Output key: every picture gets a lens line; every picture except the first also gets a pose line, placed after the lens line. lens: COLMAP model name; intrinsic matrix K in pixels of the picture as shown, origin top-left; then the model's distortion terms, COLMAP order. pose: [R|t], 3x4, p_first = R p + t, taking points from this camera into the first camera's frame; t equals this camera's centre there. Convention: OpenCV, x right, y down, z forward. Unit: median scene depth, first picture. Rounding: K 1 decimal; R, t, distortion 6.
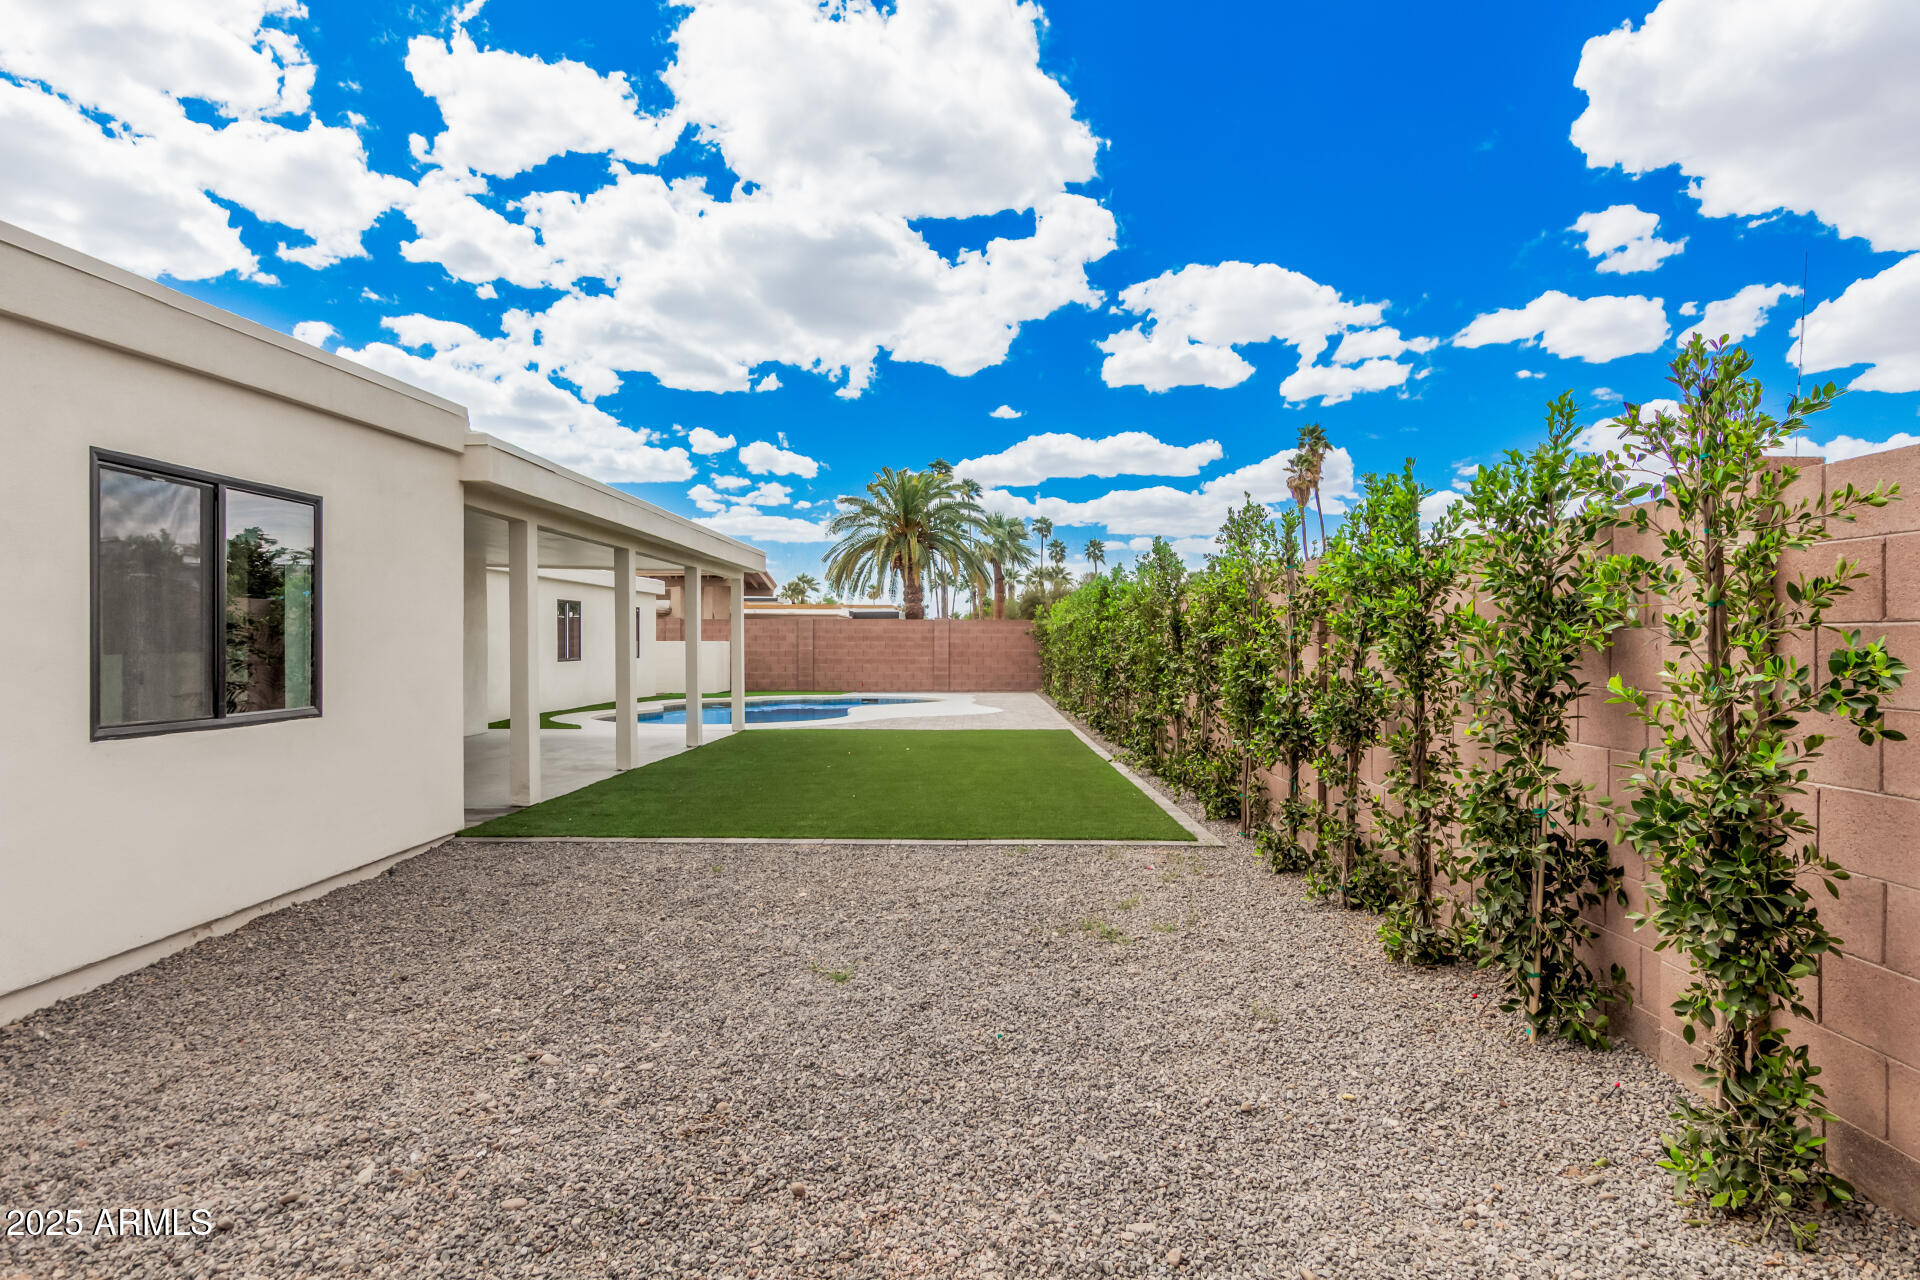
lens RADIAL K [[1045.4, 0, 960.0], [0, 1045.4, 640.0], [0, 0, 1]] dist [-0.000545, -0.000023]
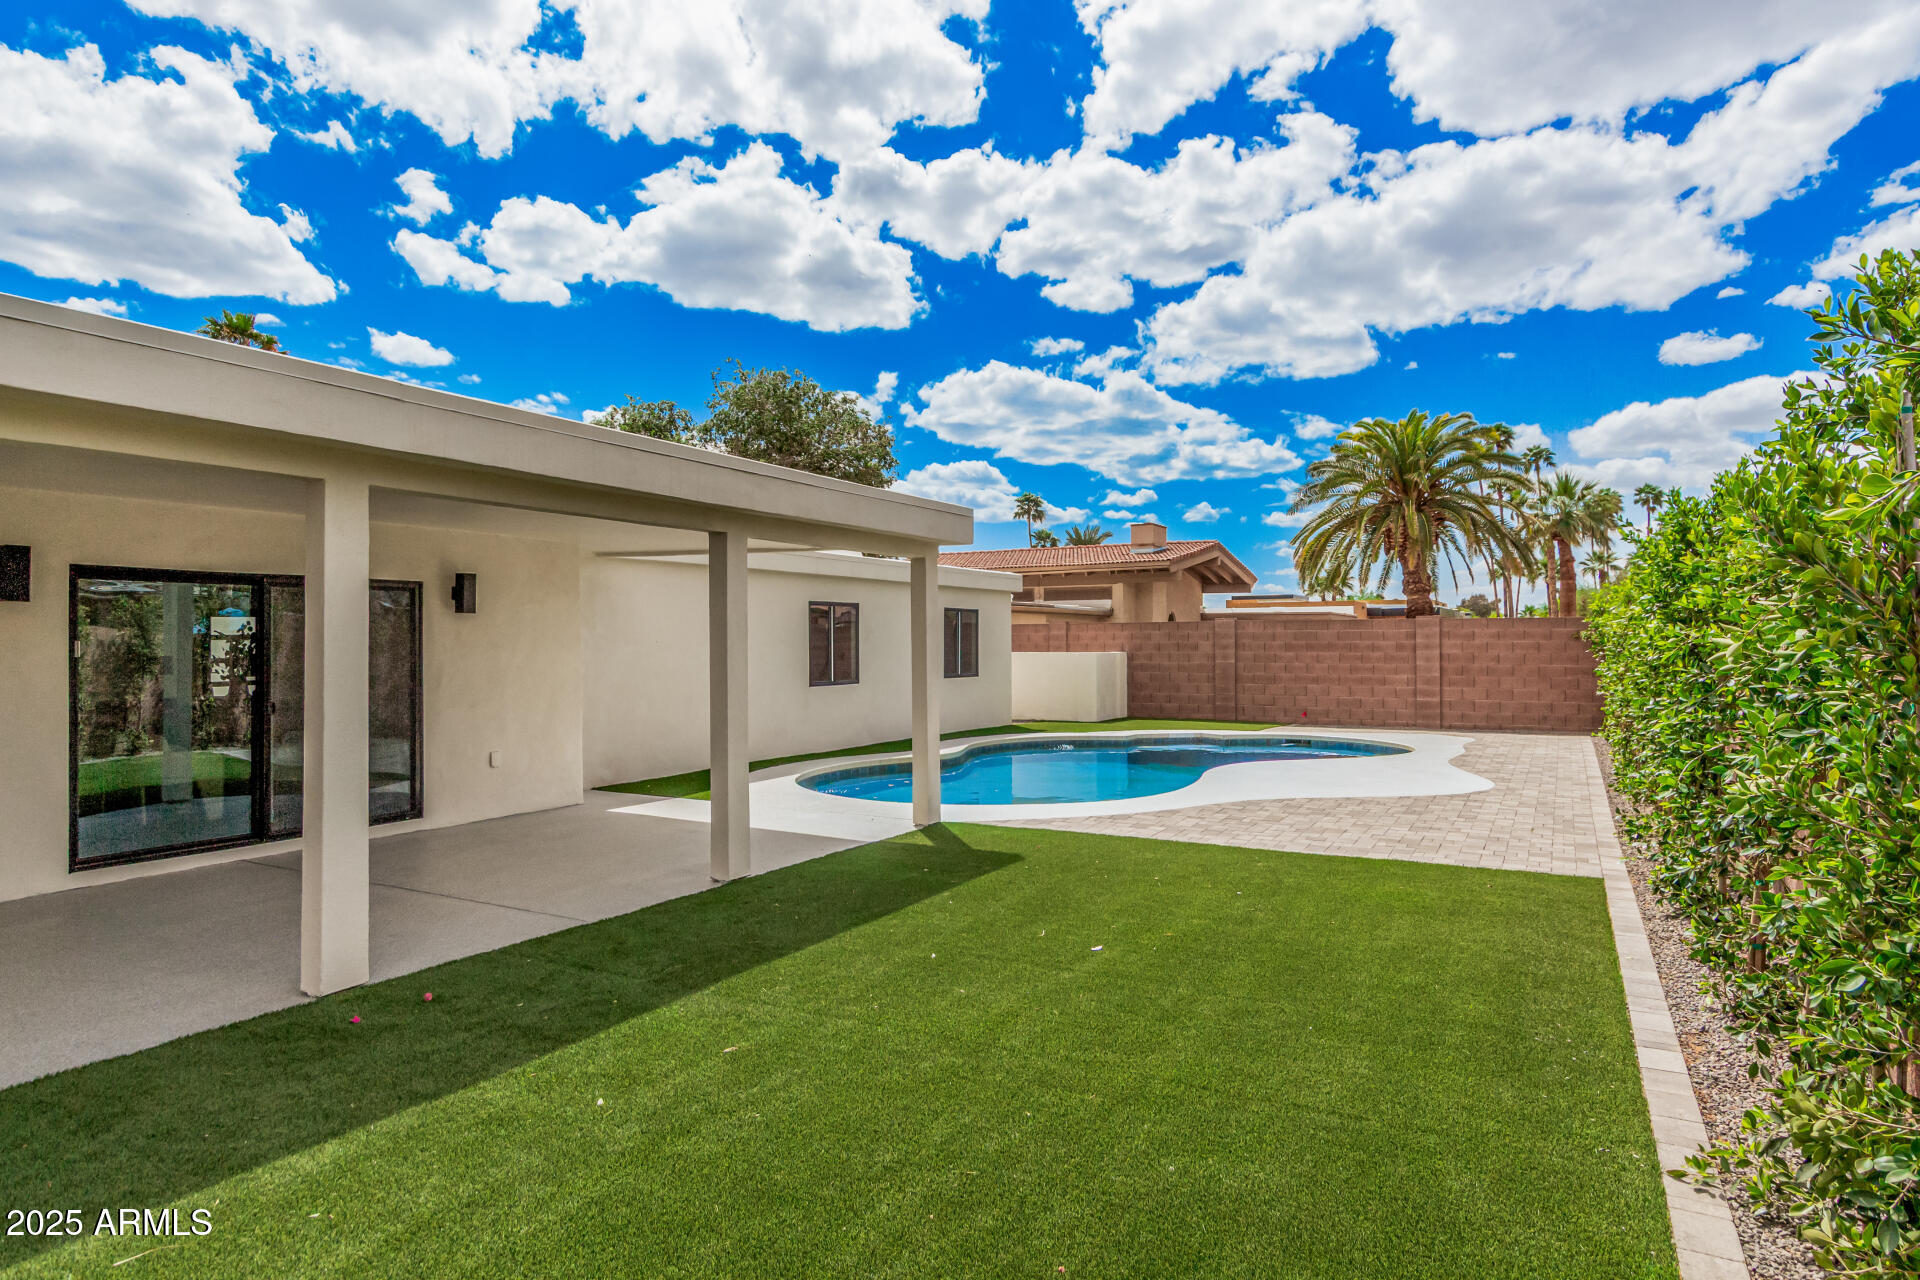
lens RADIAL K [[1045.4, 0, 960.0], [0, 1045.4, 640.0], [0, 0, 1]] dist [-0.000545, -0.000023]
pose [[0.872805, -0.007543, -0.488011, 0.046638], [0.007140, 0.999971, -0.002687, -0.006335], [0.488017, -0.001140, 0.872833, 0.273162]]
